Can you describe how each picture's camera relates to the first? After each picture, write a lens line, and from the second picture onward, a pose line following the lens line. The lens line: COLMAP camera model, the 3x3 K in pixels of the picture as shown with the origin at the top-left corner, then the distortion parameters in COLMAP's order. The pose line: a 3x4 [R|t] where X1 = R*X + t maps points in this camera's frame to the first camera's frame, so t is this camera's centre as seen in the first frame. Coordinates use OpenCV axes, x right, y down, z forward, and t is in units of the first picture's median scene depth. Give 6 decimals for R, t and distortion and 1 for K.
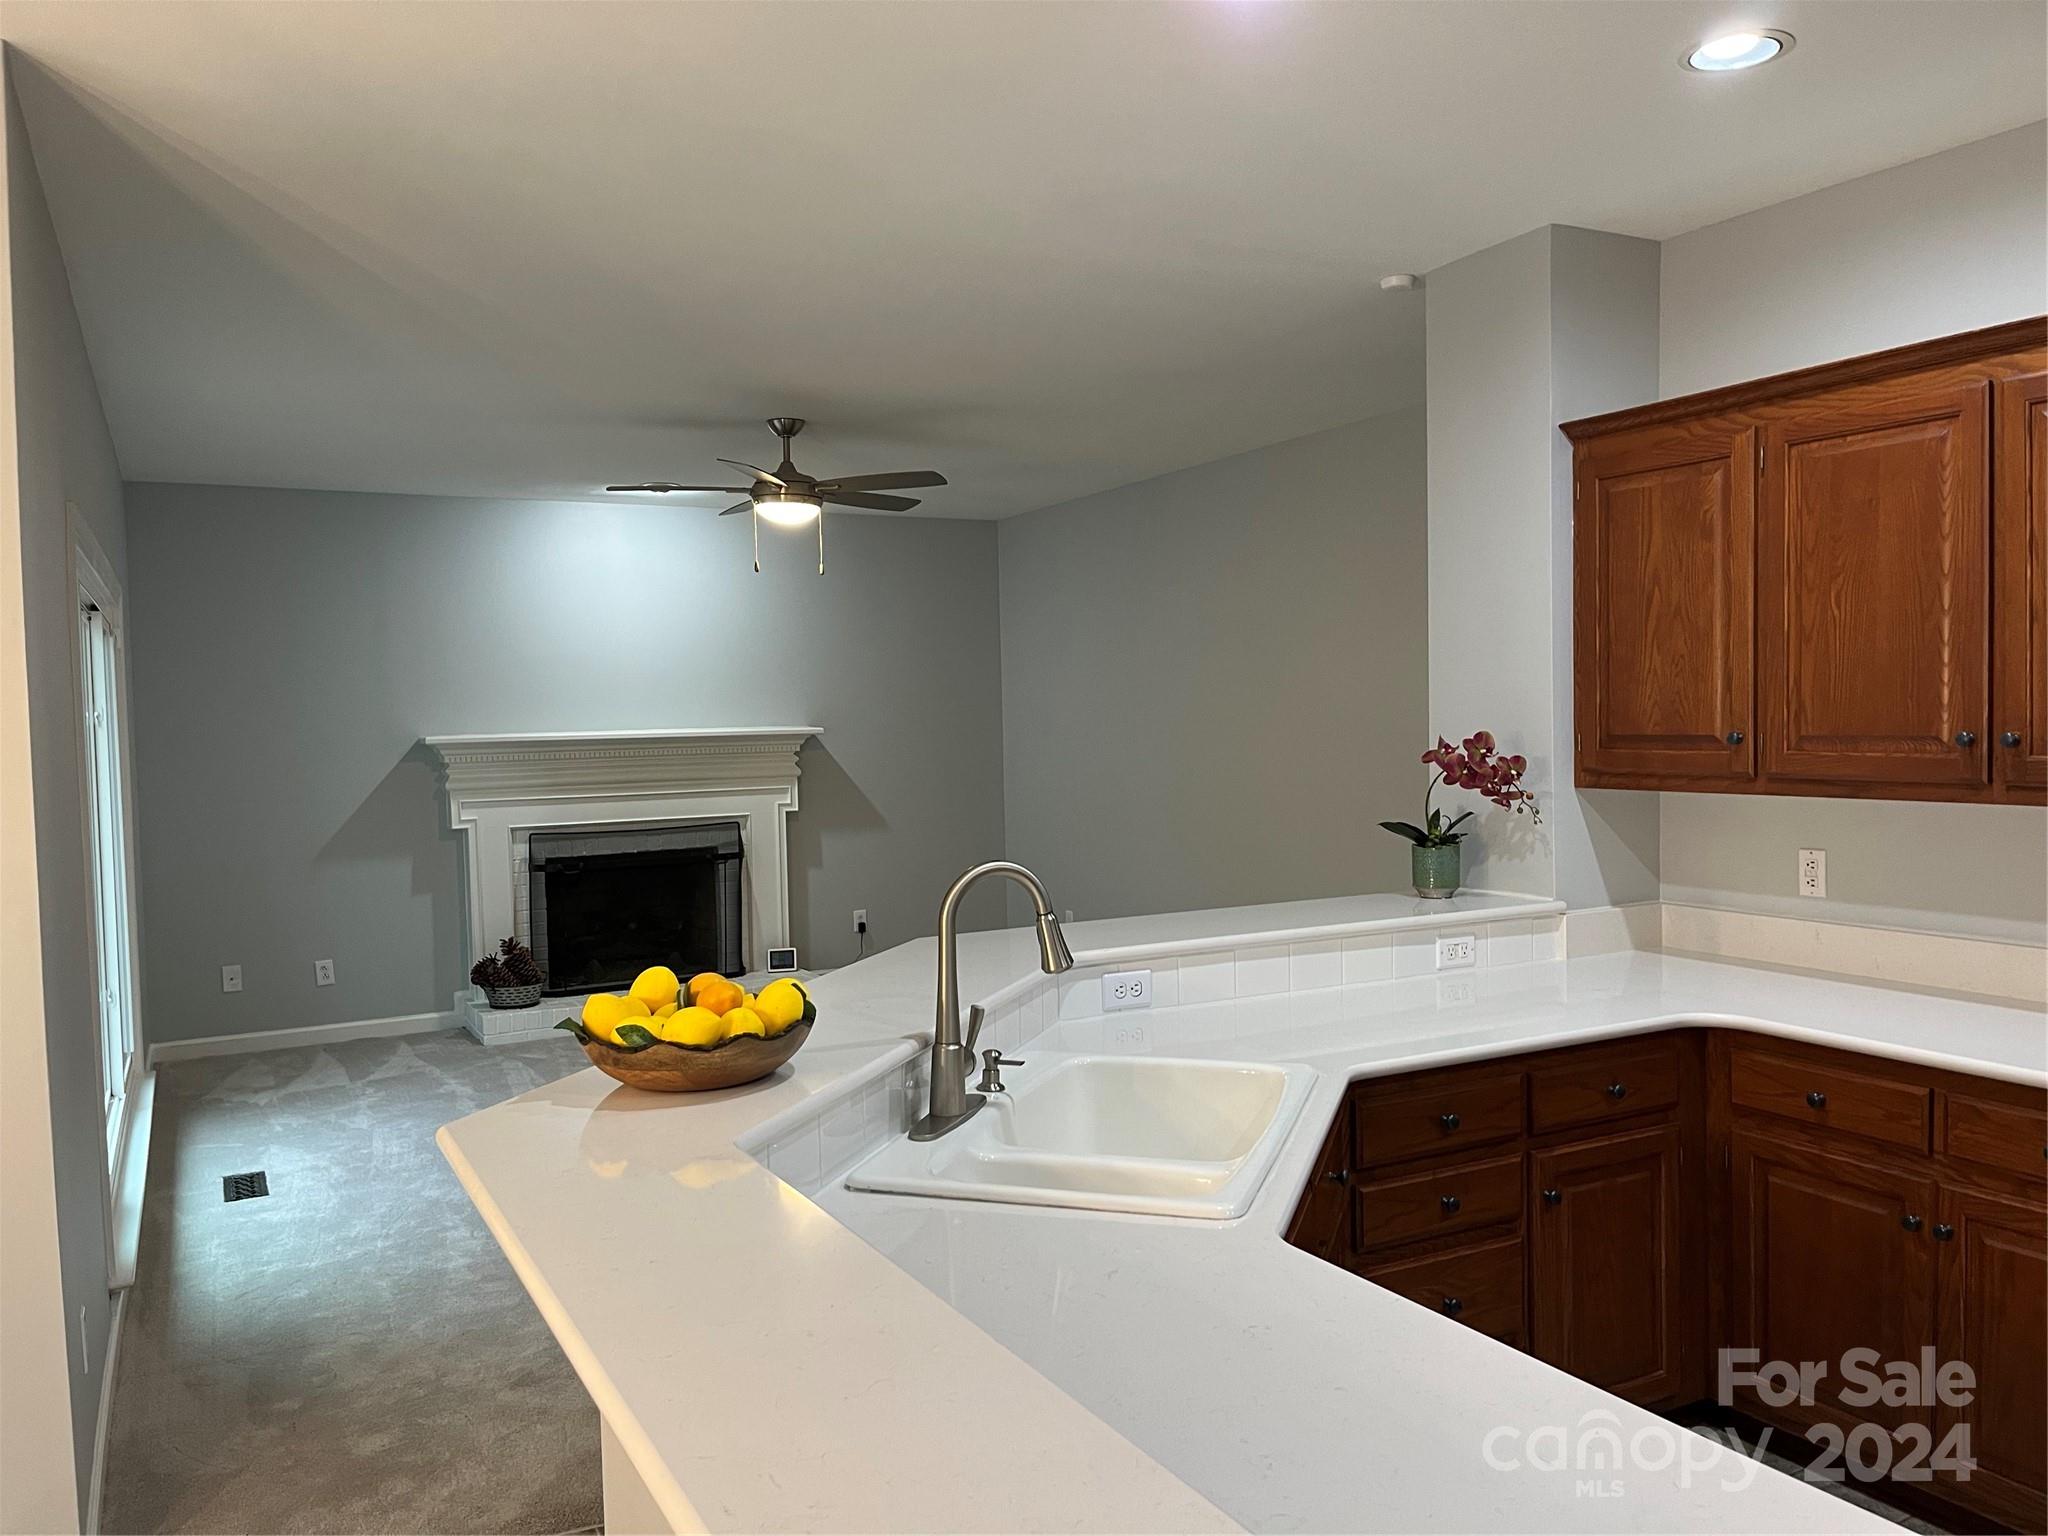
lens RADIAL K [[1558.0, 0, 1017.3], [0, 1558.0, 769.3], [0, 0, 1]] dist [0.053404, -0.061720]
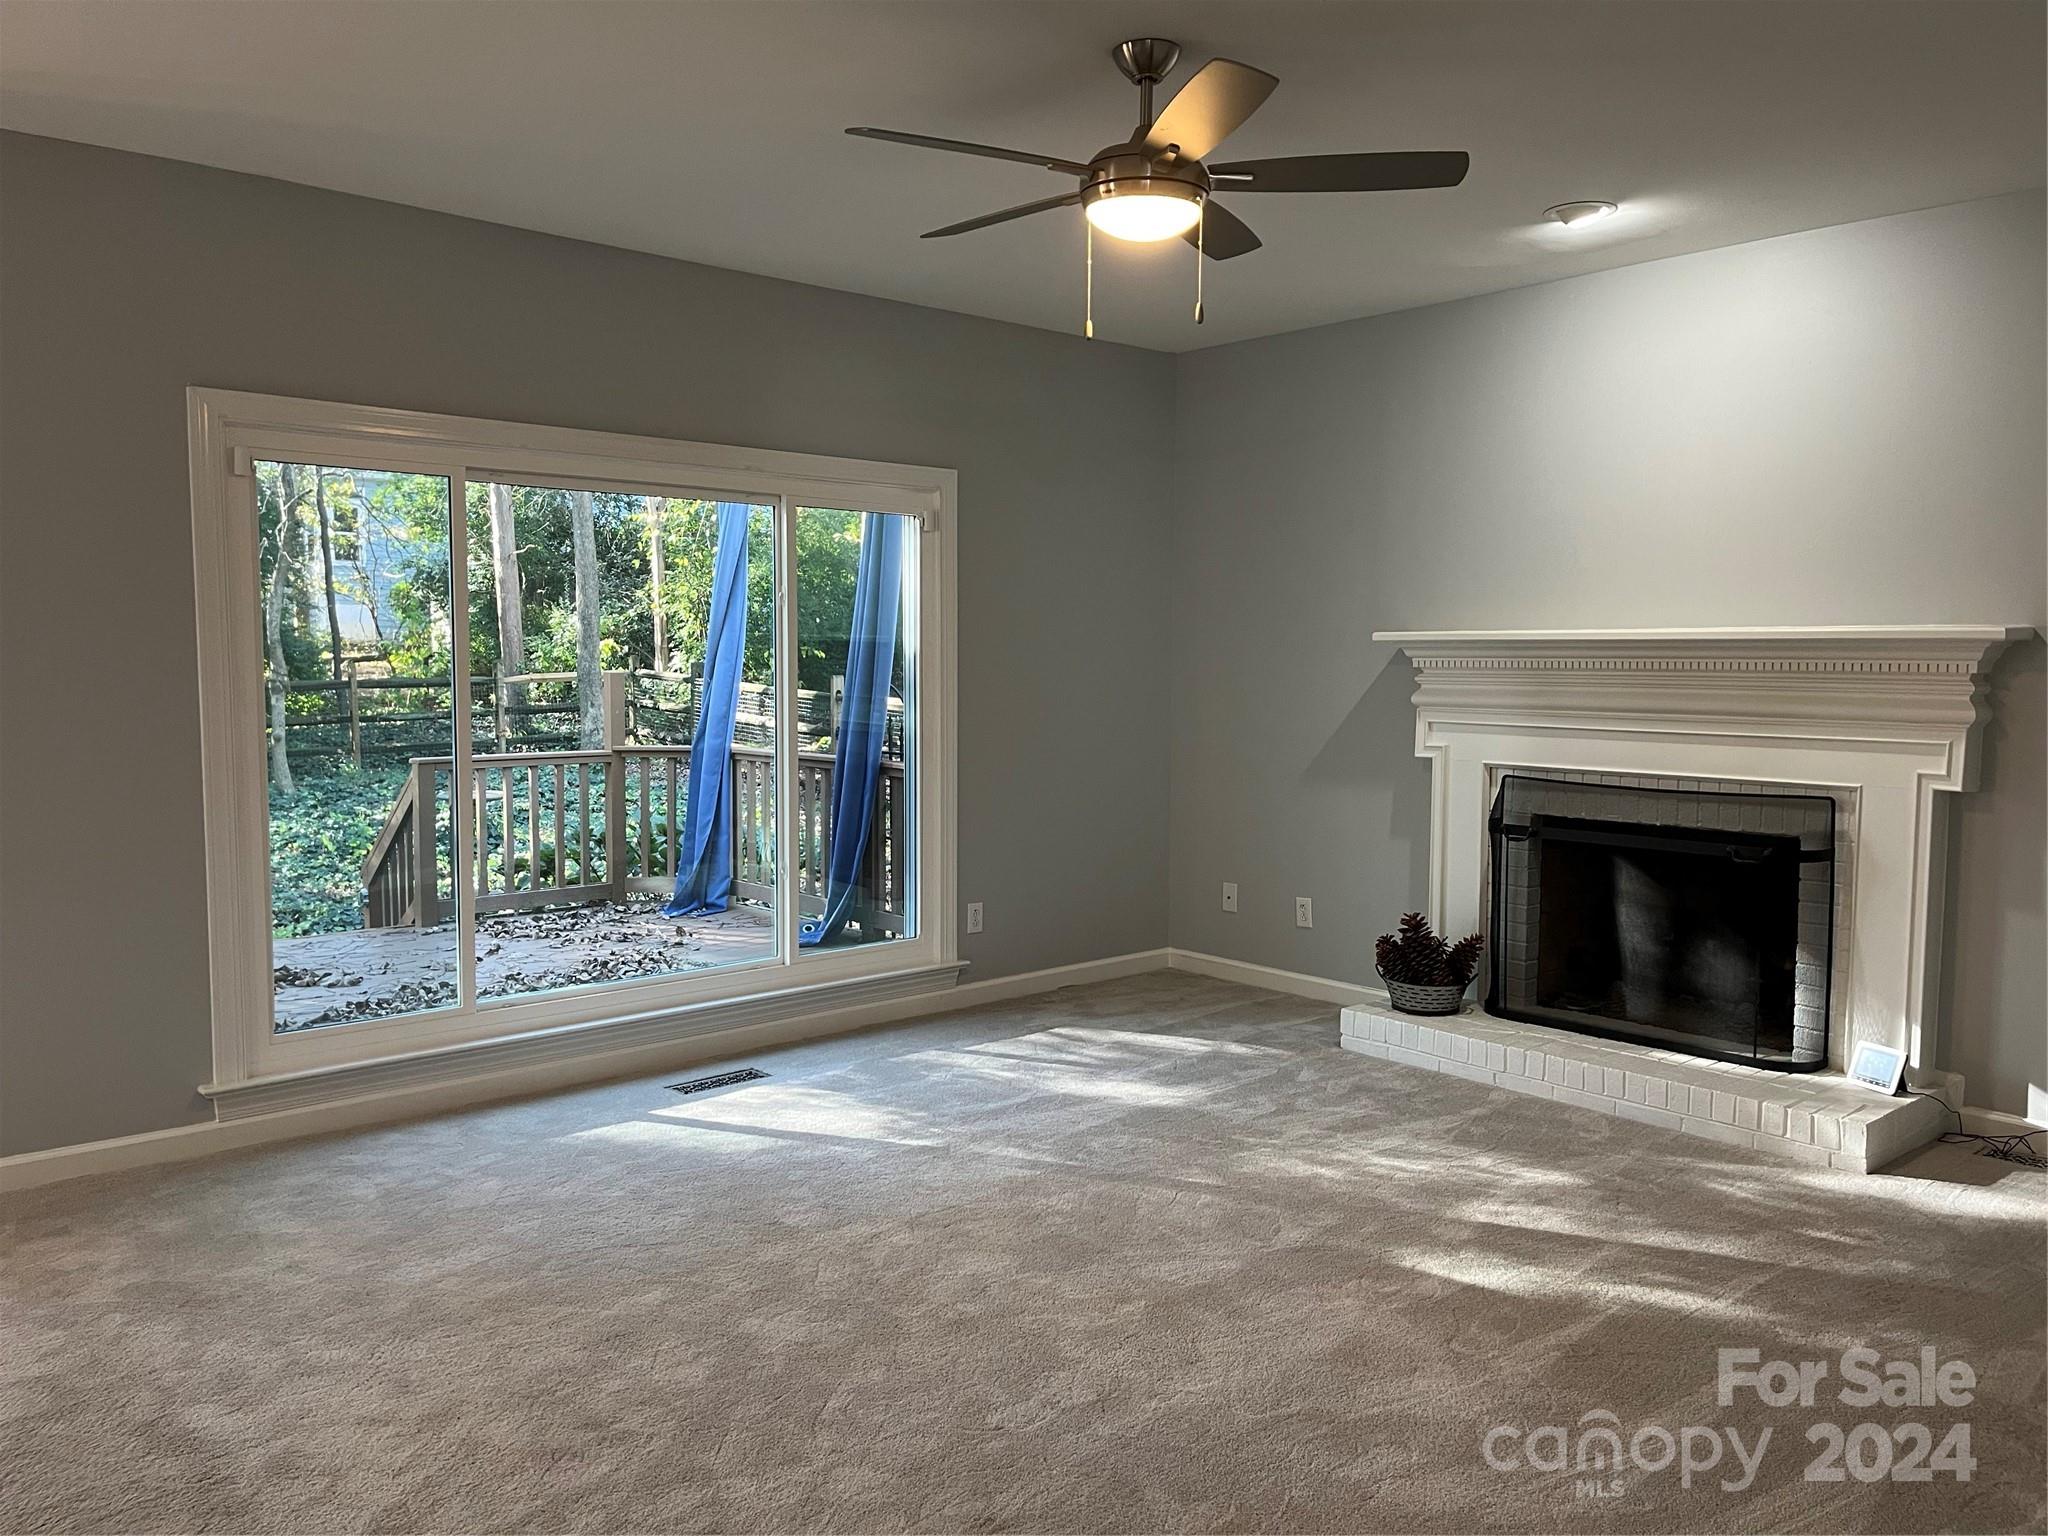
lens RADIAL K [[1558.0, 0, 1020.7], [0, 1558.0, 763.8], [0, 0, 1]] dist [0.053404, -0.061720]
pose [[0.243876, 0.095138, -0.965129, 0.614407], [-0.048077, 0.995139, 0.085948, -0.026524], [0.968614, 0.025440, 0.247265, 1.242303]]
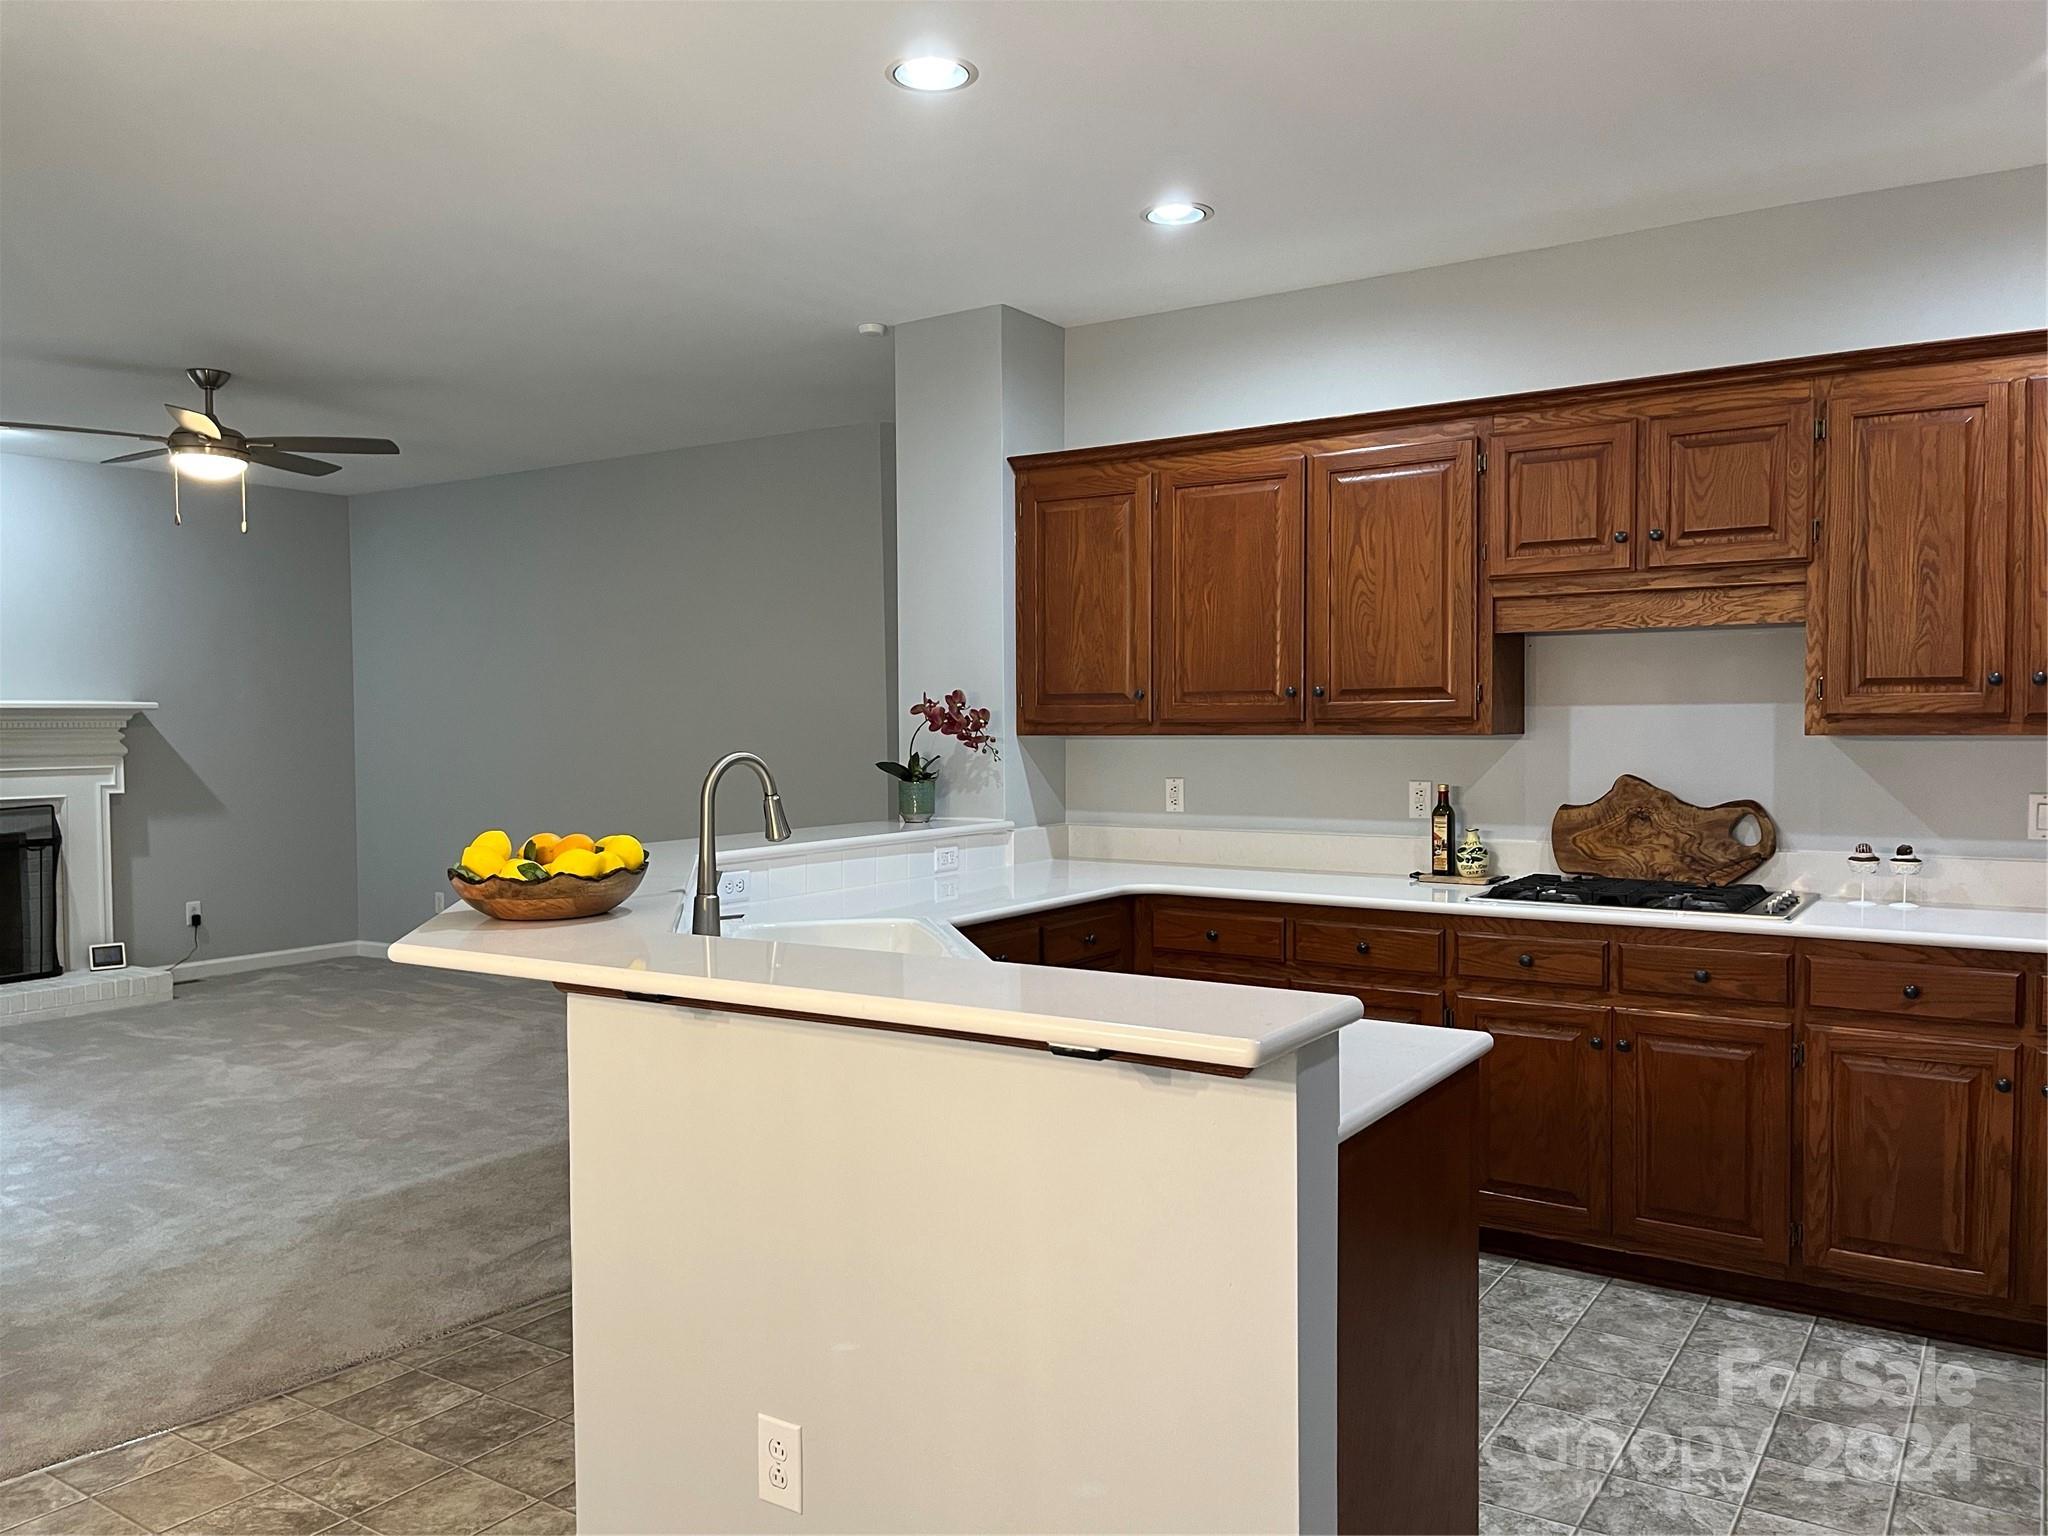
lens RADIAL K [[1558.0, 0, 1030.0], [0, 1558.0, 772.7], [0, 0, 1]] dist [0.053404, -0.061720]
pose [[0.874286, 0.001378, 0.485409, -0.270466], [0.004269, 0.999935, -0.010528, 0.057477], [-0.485392, 0.011277, 0.874224, -0.146452]]
